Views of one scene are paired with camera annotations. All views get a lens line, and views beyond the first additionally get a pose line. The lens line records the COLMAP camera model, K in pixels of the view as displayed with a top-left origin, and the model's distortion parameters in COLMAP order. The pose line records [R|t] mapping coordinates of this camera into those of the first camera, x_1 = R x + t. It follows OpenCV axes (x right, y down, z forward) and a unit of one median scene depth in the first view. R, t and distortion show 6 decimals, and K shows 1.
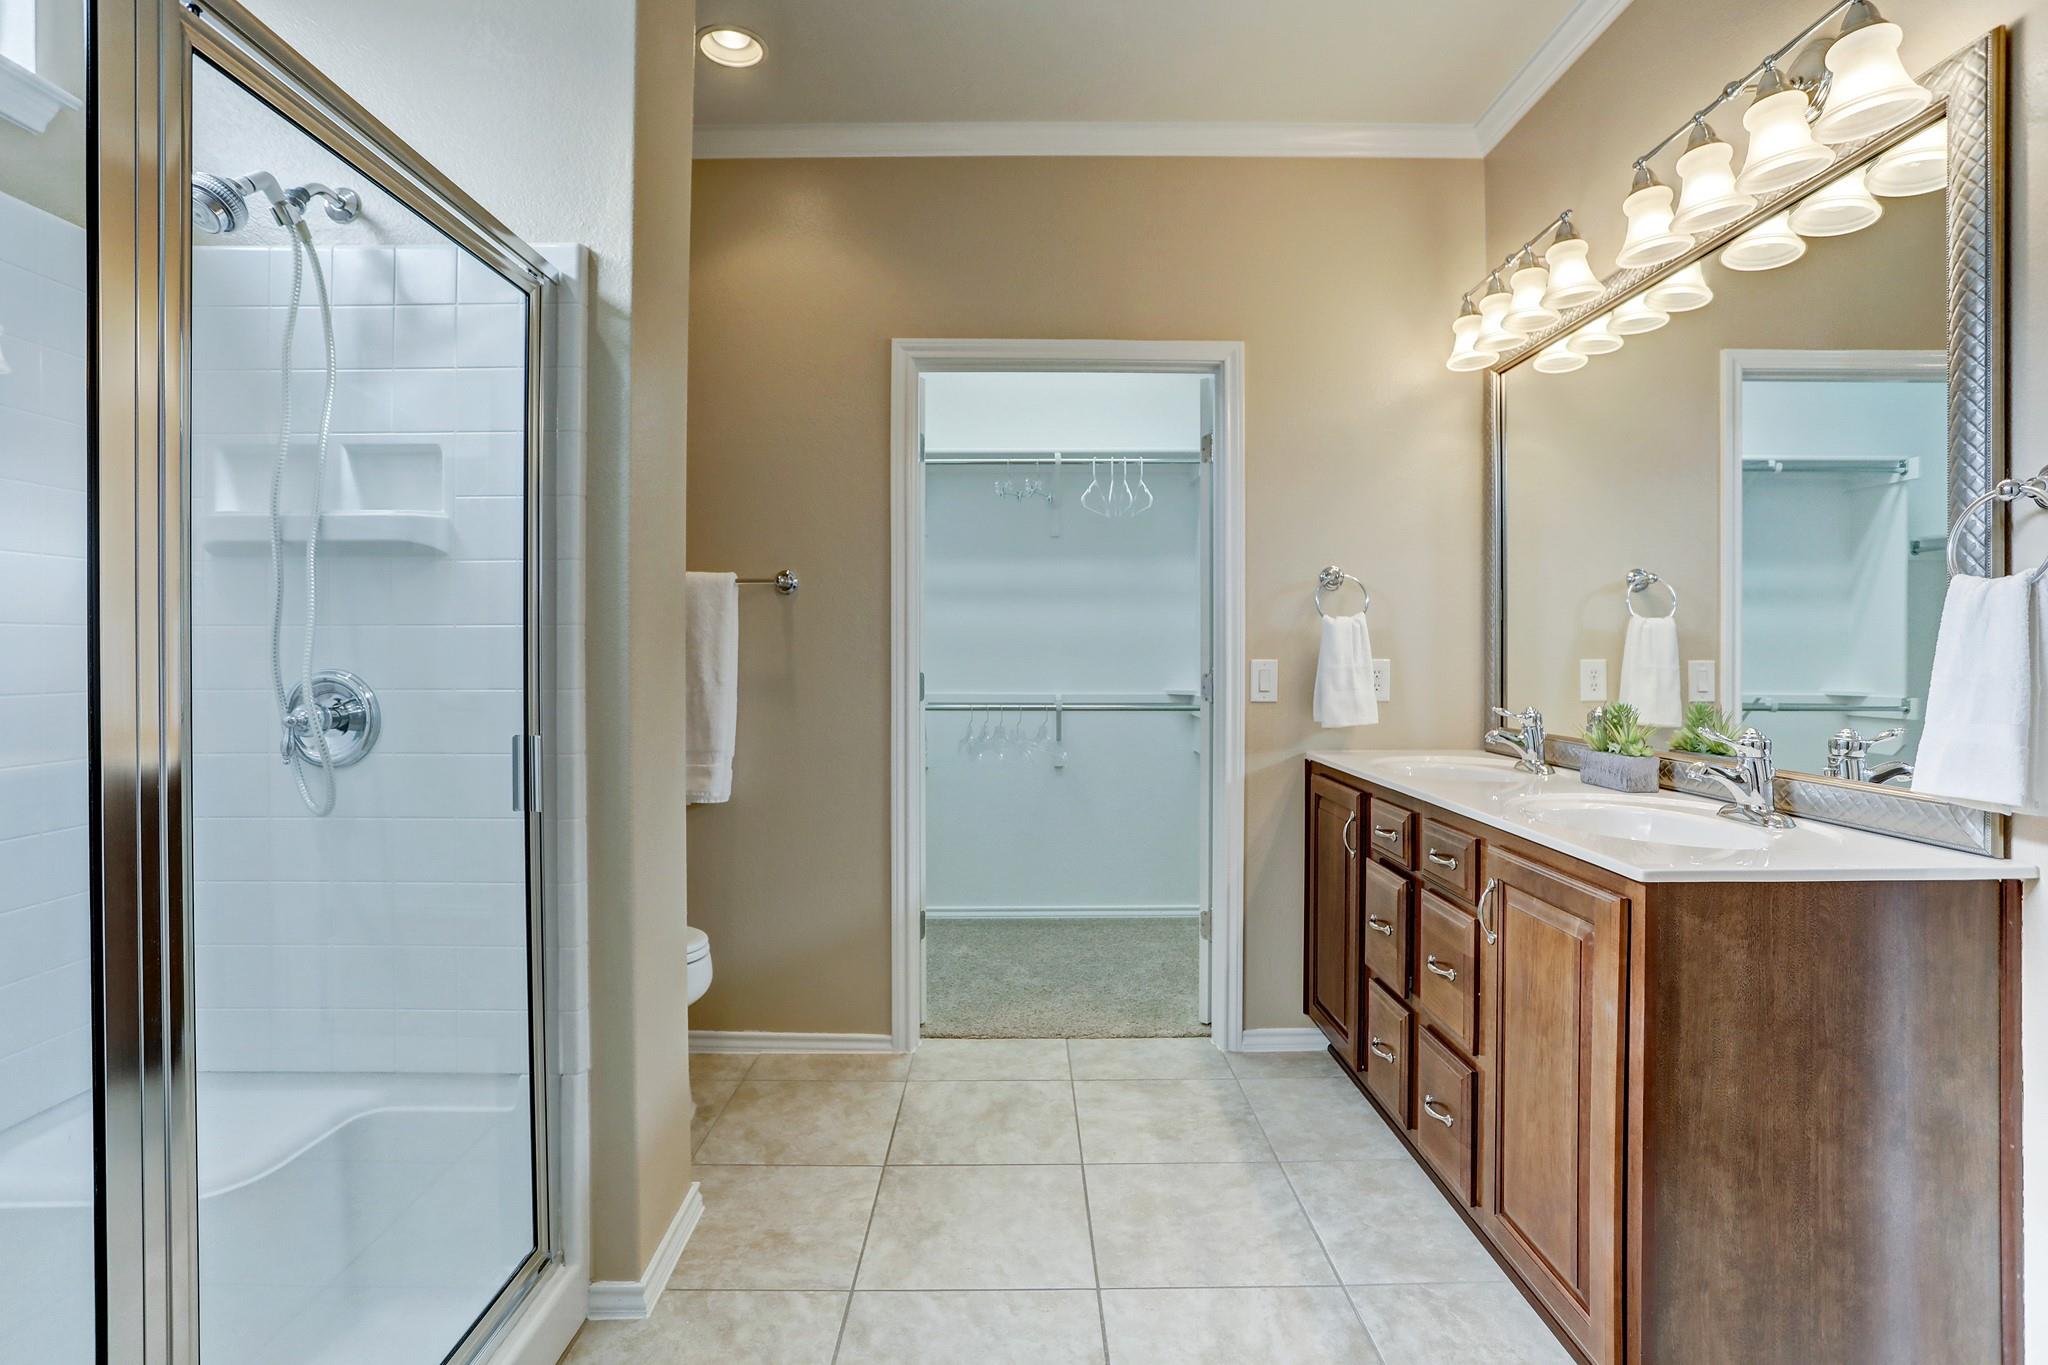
lens RADIAL K [[1009.4, 0, 1028.3], [0, 1009.4, 656.6], [0, 0, 1]] dist [-0.060065, 0.029063]
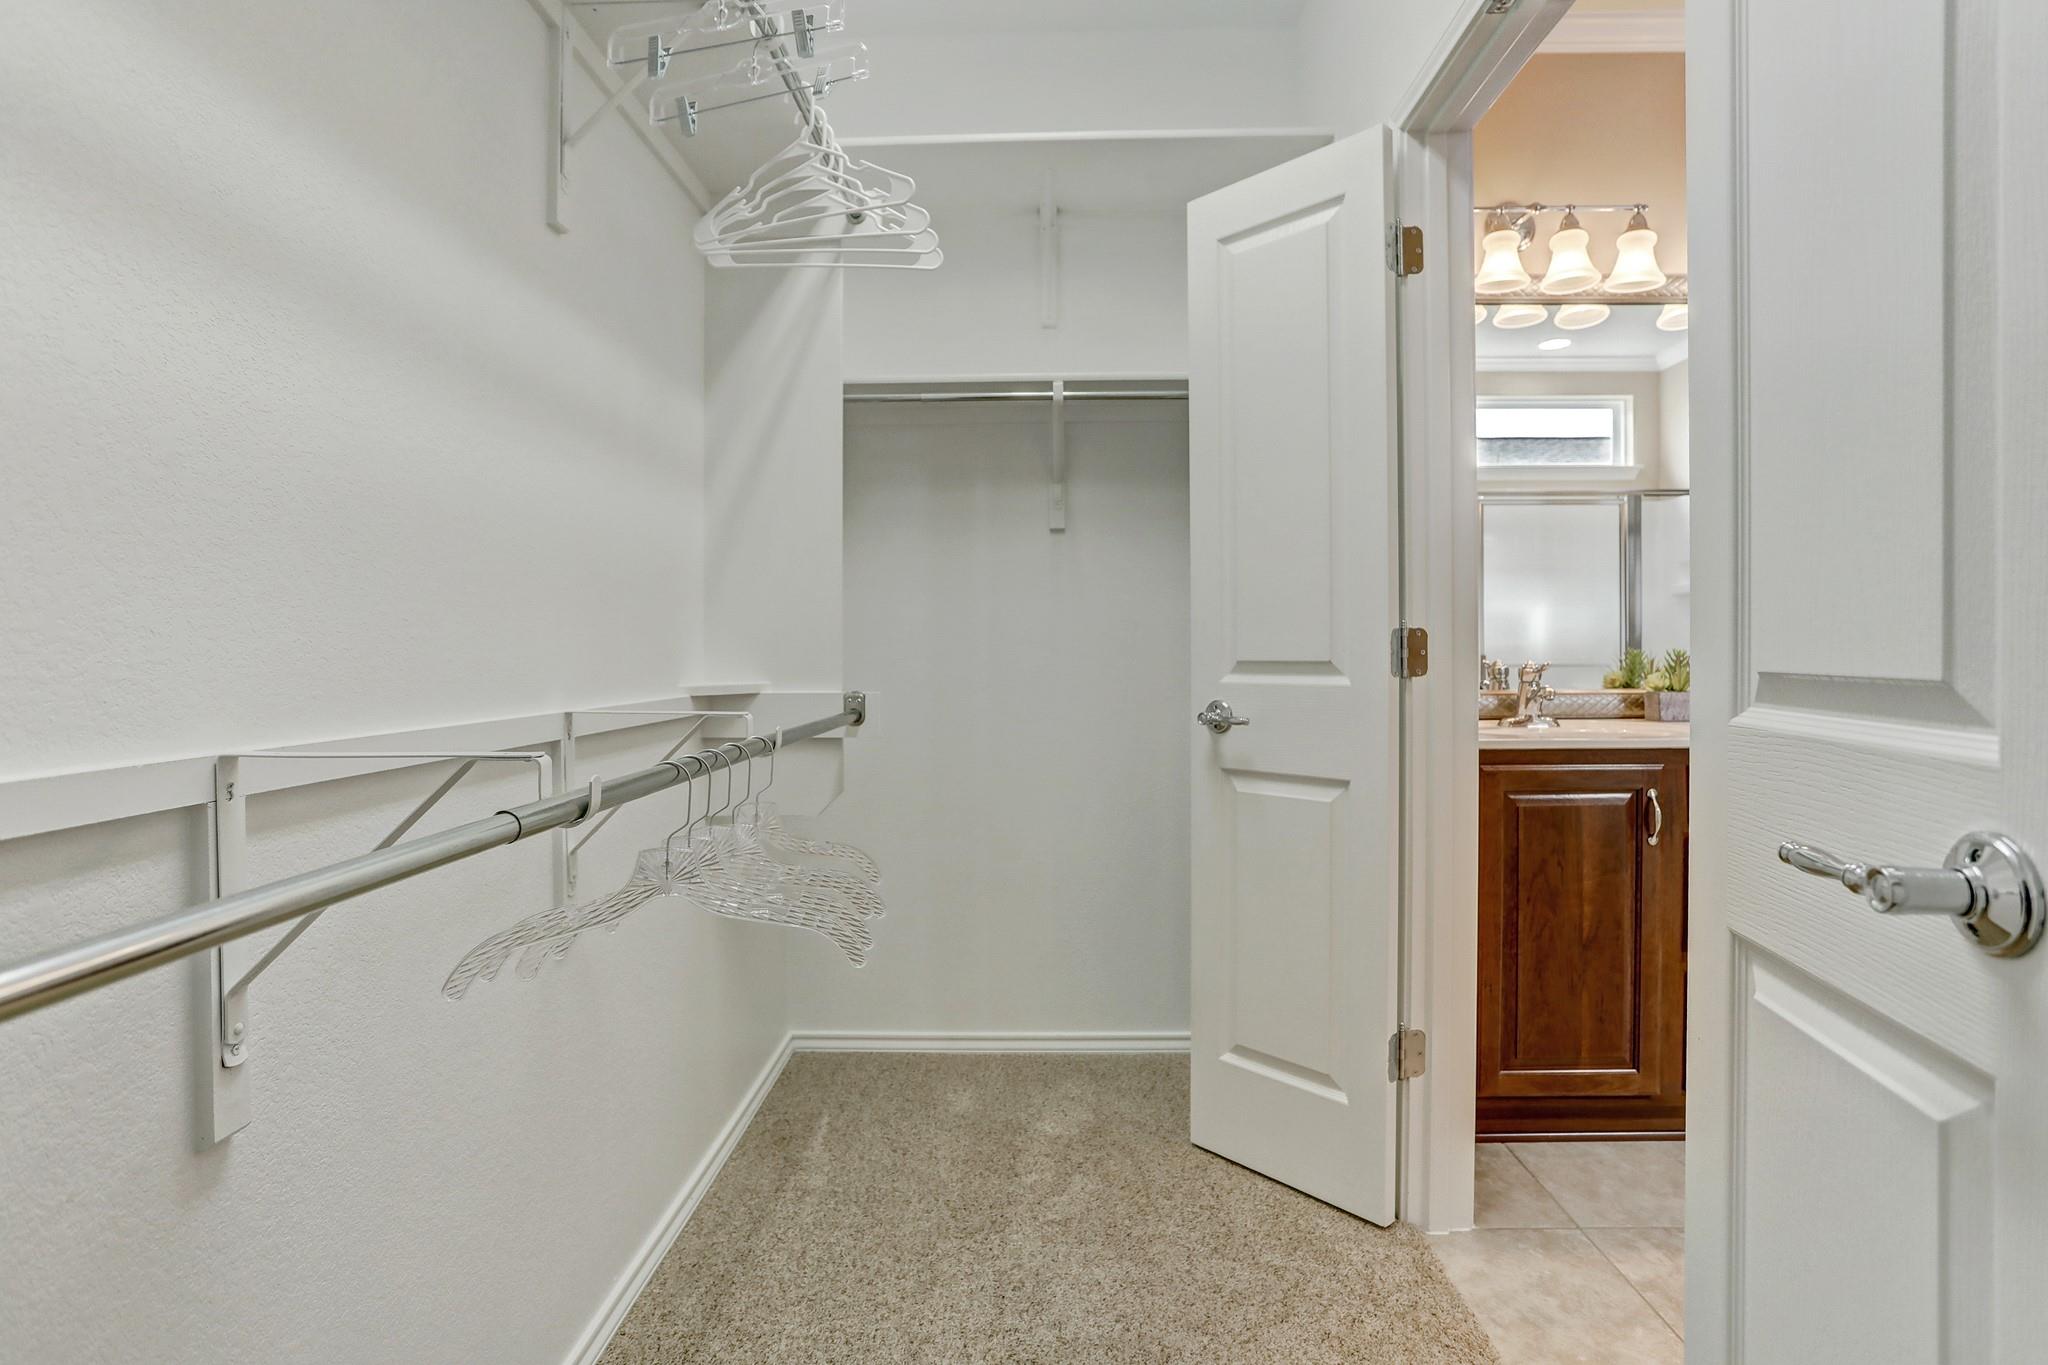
lens RADIAL K [[1009.4, 0, 1028.3], [0, 1009.4, 656.6], [0, 0, 1]] dist [-0.060065, 0.029063]
pose [[0.022914, -0.007436, 0.999710, -0.671157], [0.010738, 0.999916, 0.007191, 0.049497], [-0.999680, 0.010571, 0.022992, 2.001526]]
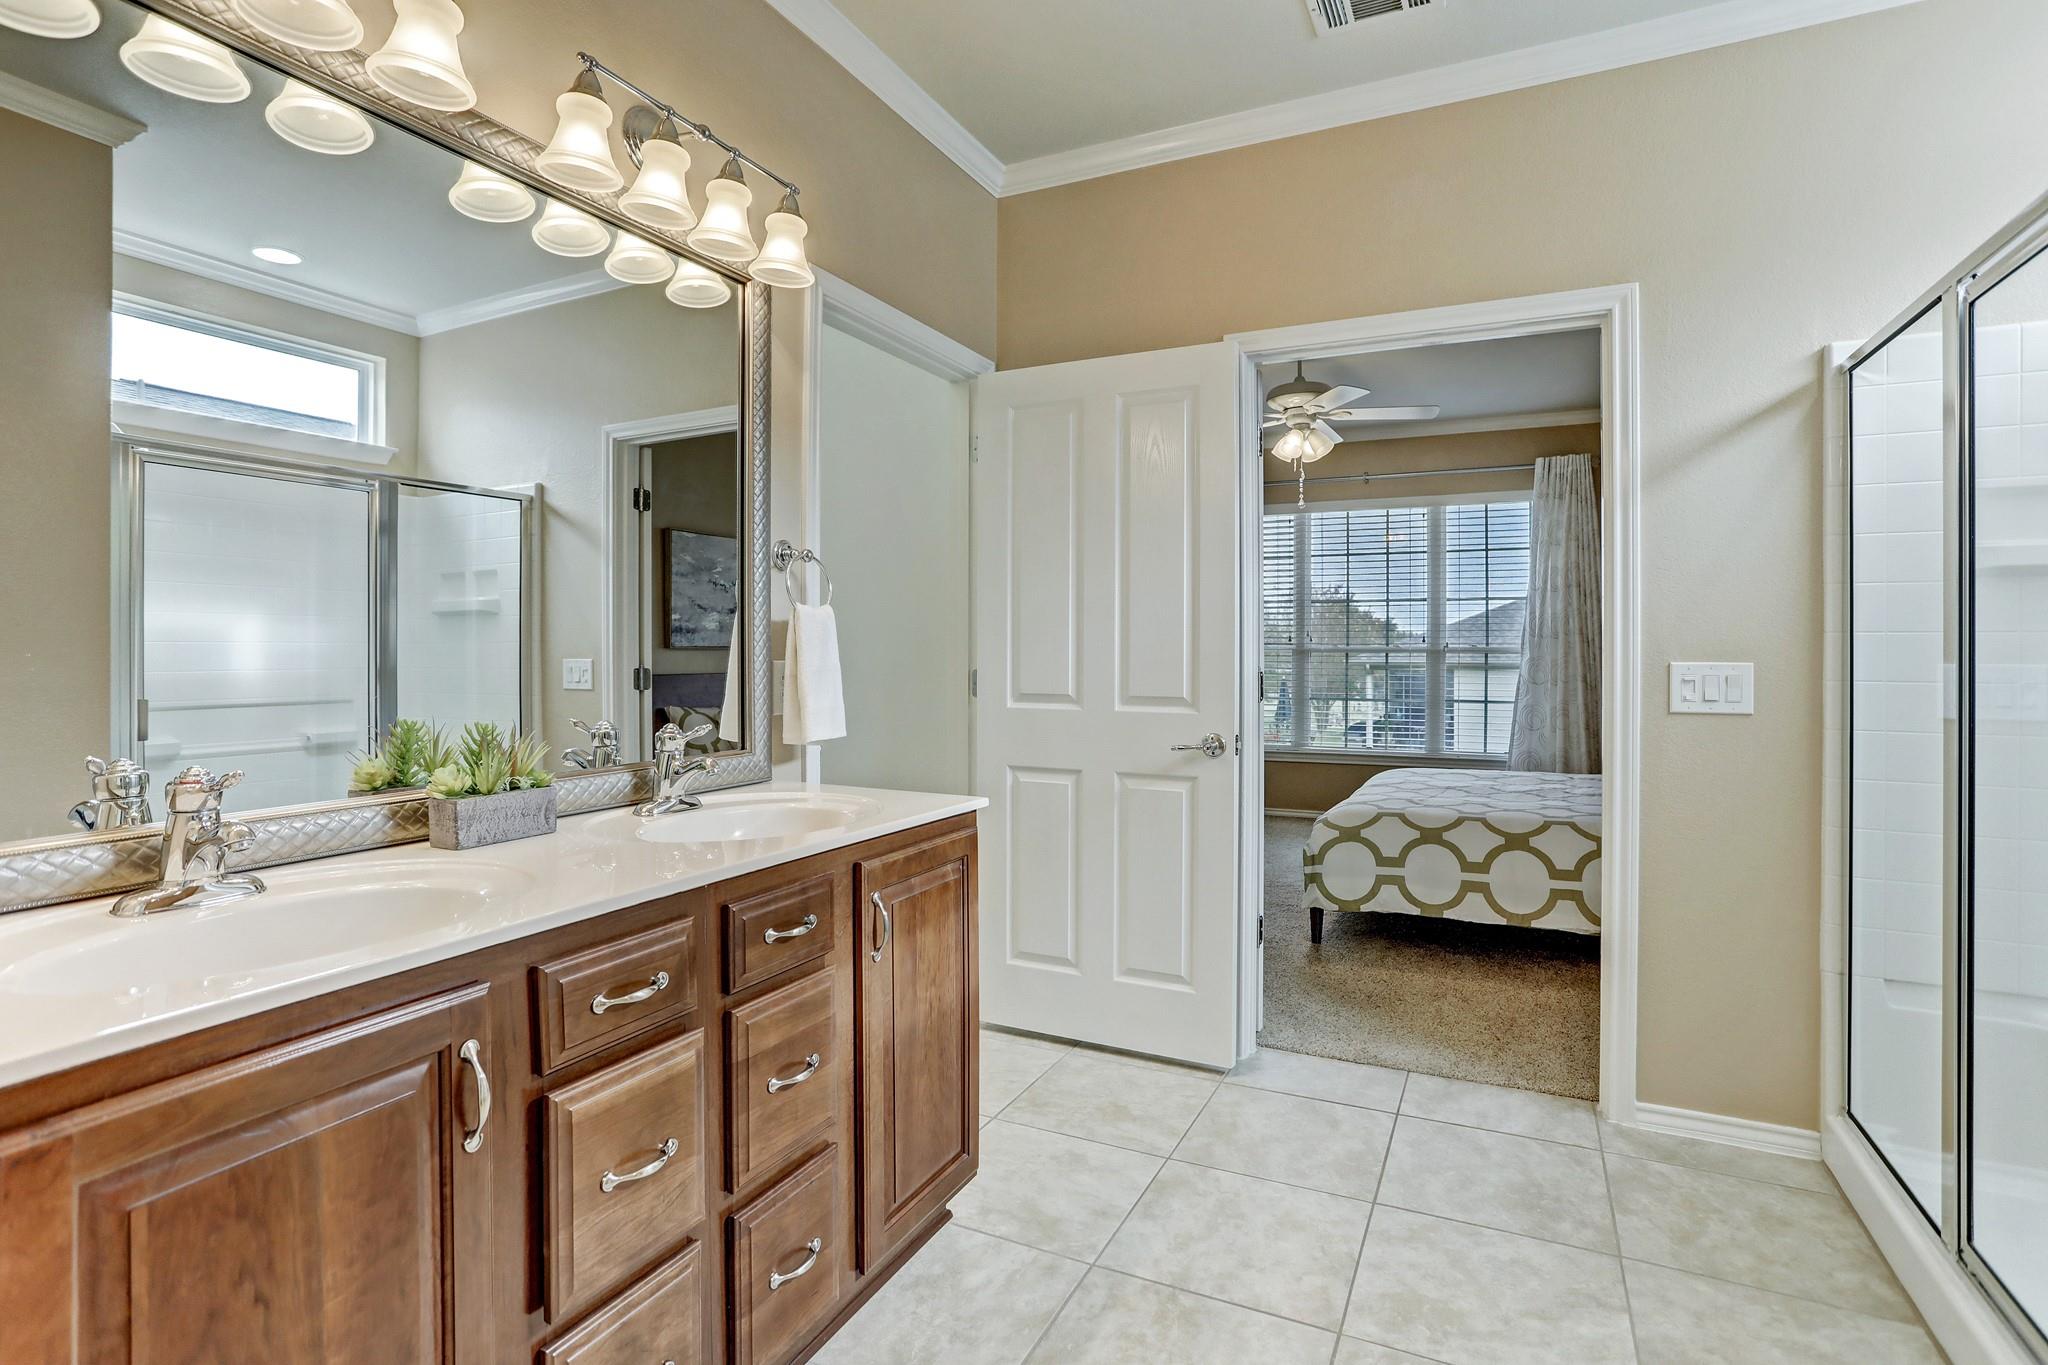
lens RADIAL K [[1009.4, 0, 1028.3], [0, 1009.4, 656.6], [0, 0, 1]] dist [-0.060065, 0.029063]
pose [[-0.897258, -0.001632, 0.441504, -0.050874], [0.001600, 0.999975, 0.006947, -0.001923], [-0.441504, 0.006940, -0.897233, 1.673671]]
